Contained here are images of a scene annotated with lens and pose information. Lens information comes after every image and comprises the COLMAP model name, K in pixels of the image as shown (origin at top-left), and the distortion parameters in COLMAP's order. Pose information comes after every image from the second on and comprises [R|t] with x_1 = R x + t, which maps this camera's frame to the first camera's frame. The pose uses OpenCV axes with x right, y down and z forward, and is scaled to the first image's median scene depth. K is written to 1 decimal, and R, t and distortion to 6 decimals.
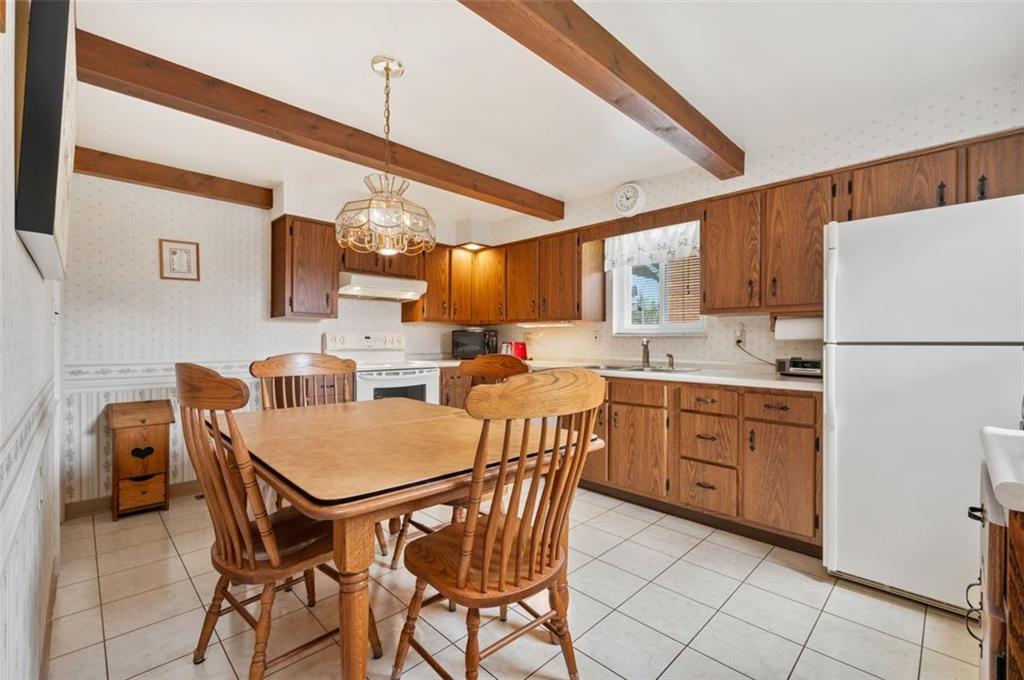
lens RADIAL K [[439.5, 0, 518.2], [0, 439.5, 342.1], [0, 0, 1]] dist [-0.001217, 0.000052]
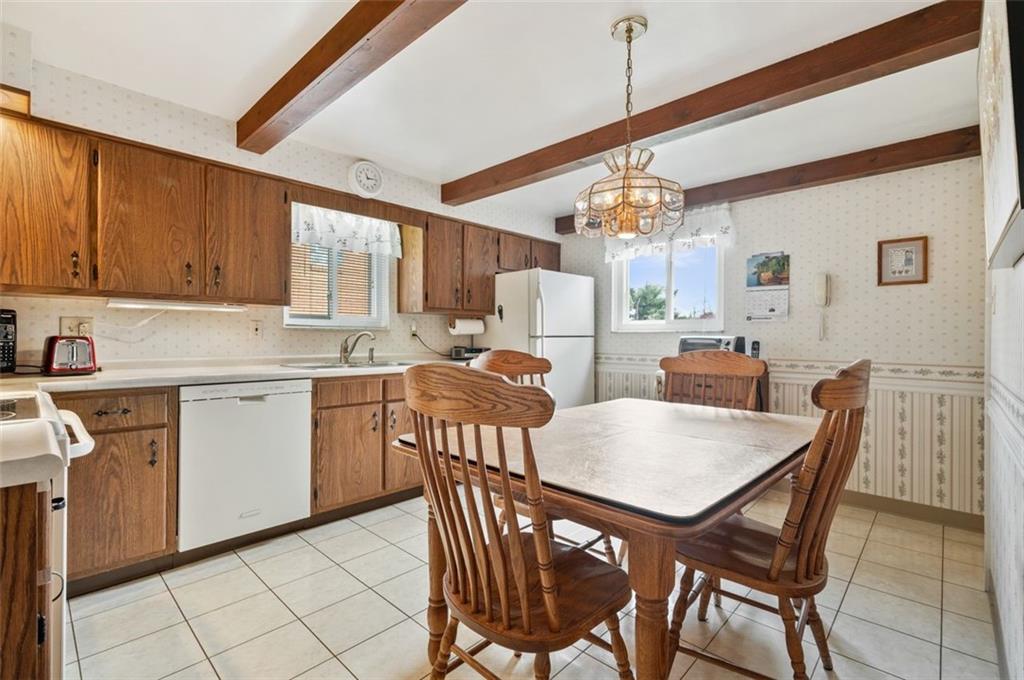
lens RADIAL K [[462.9, 0, 516.0], [0, 462.9, 337.4], [0, 0, 1]] dist [0.005389, -0.000627]
pose [[-0.026891, -0.006912, 0.999614, -0.697603], [-0.002369, 0.999974, 0.006851, -0.004170], [-0.999636, -0.002184, -0.026907, 0.696090]]
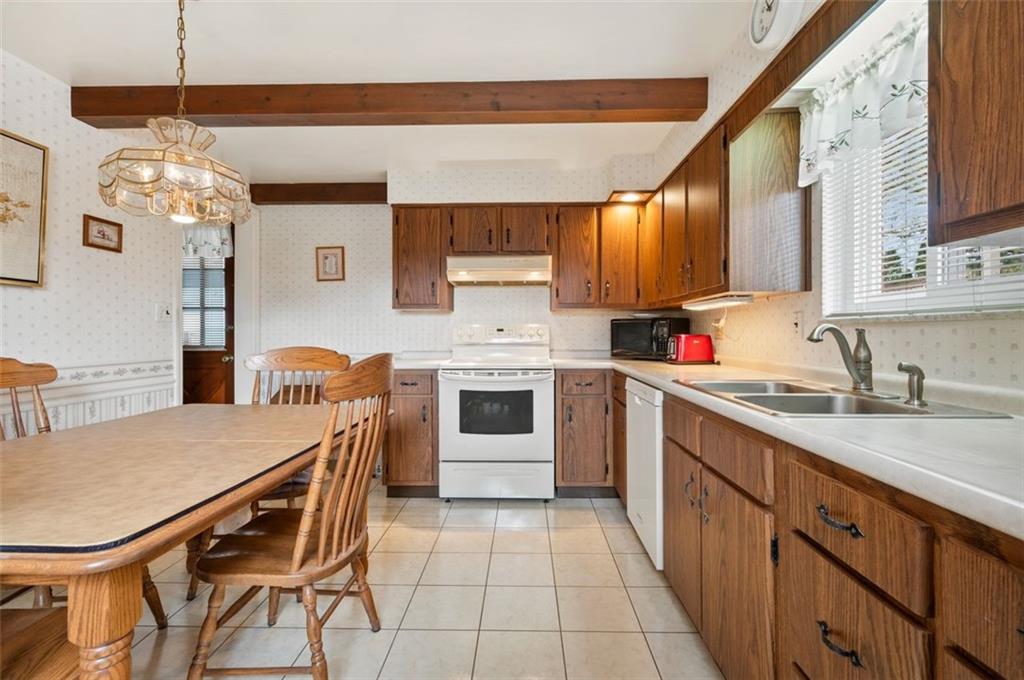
lens RADIAL K [[462.9, 0, 514.2], [0, 462.9, 335.1], [0, 0, 1]] dist [0.005389, -0.000627]
pose [[0.692157, -0.003234, -0.721740, 0.393394], [0.002478, 0.999995, -0.002105, 0.002139], [0.721743, -0.000331, 0.692161, 0.475685]]
